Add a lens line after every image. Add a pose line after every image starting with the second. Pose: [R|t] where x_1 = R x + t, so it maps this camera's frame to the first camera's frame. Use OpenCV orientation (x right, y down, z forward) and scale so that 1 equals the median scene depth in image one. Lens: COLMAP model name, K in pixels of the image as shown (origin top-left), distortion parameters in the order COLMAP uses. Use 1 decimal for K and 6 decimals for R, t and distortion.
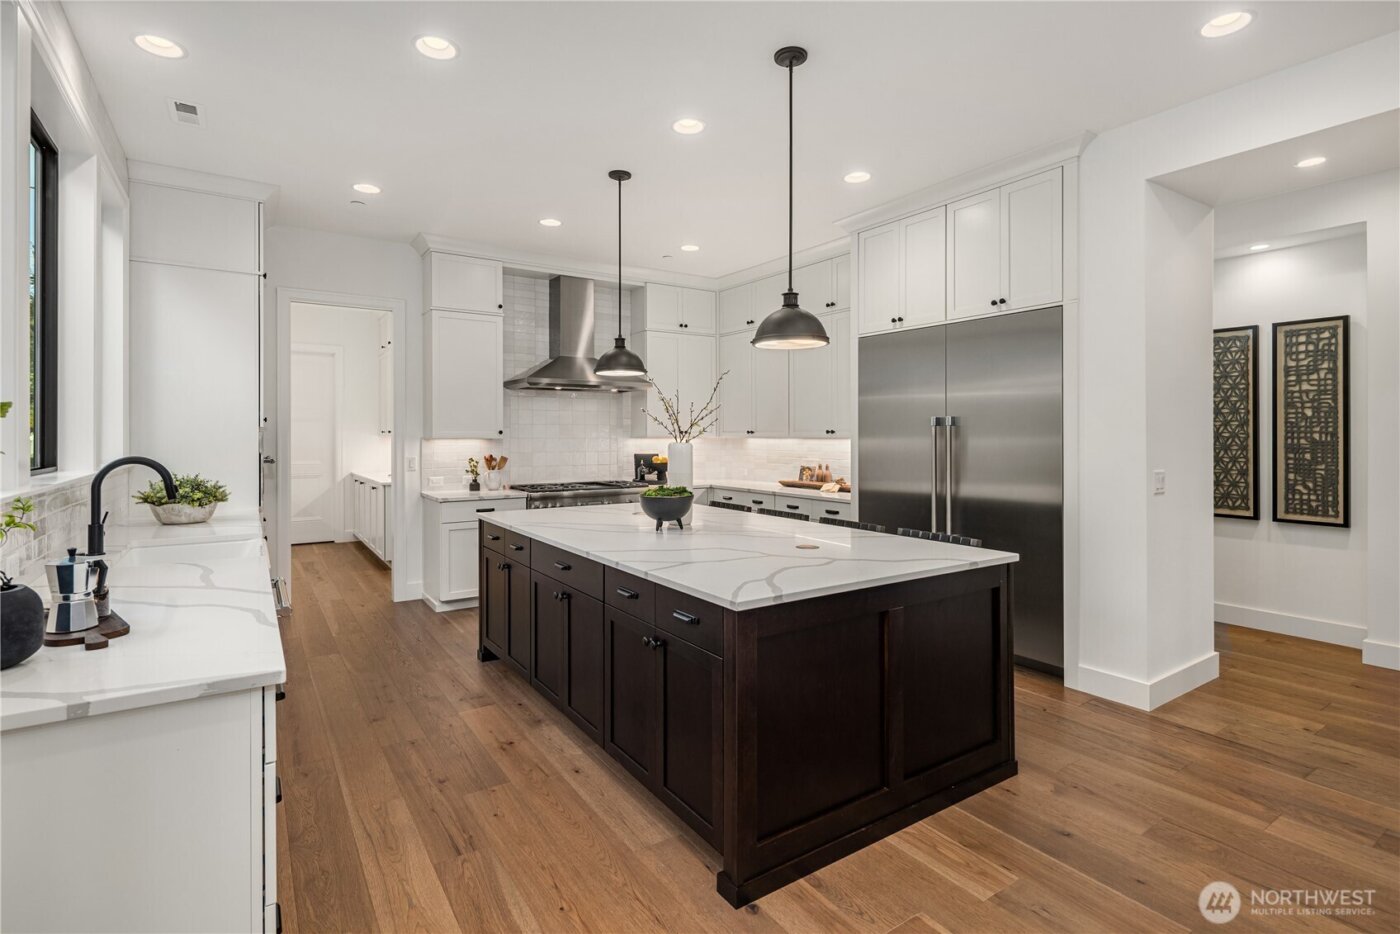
lens RADIAL K [[679.1, 0, 708.4], [0, 679.1, 442.3], [0, 0, 1]] dist [-0.002959, 0.000362]
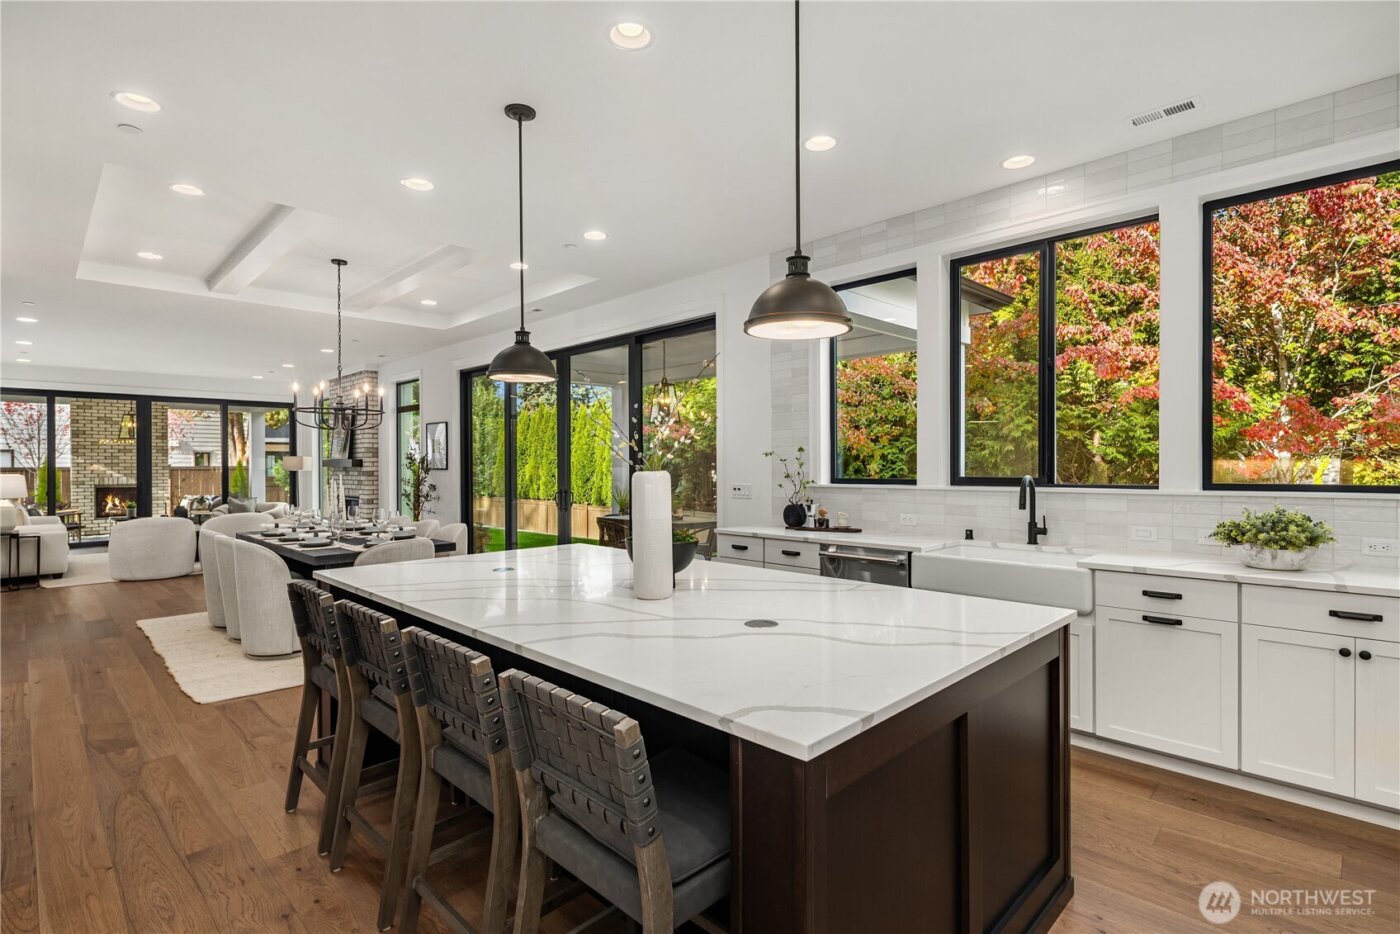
lens RADIAL K [[679.1, 0, 696.9], [0, 679.1, 471.9], [0, 0, 1]] dist [-0.002959, 0.000362]
pose [[0.981986, -0.011654, 0.188593, -0.118913], [0.011035, 0.999930, 0.004334, 0.001260], [-0.188630, -0.002175, 0.982046, 0.319281]]
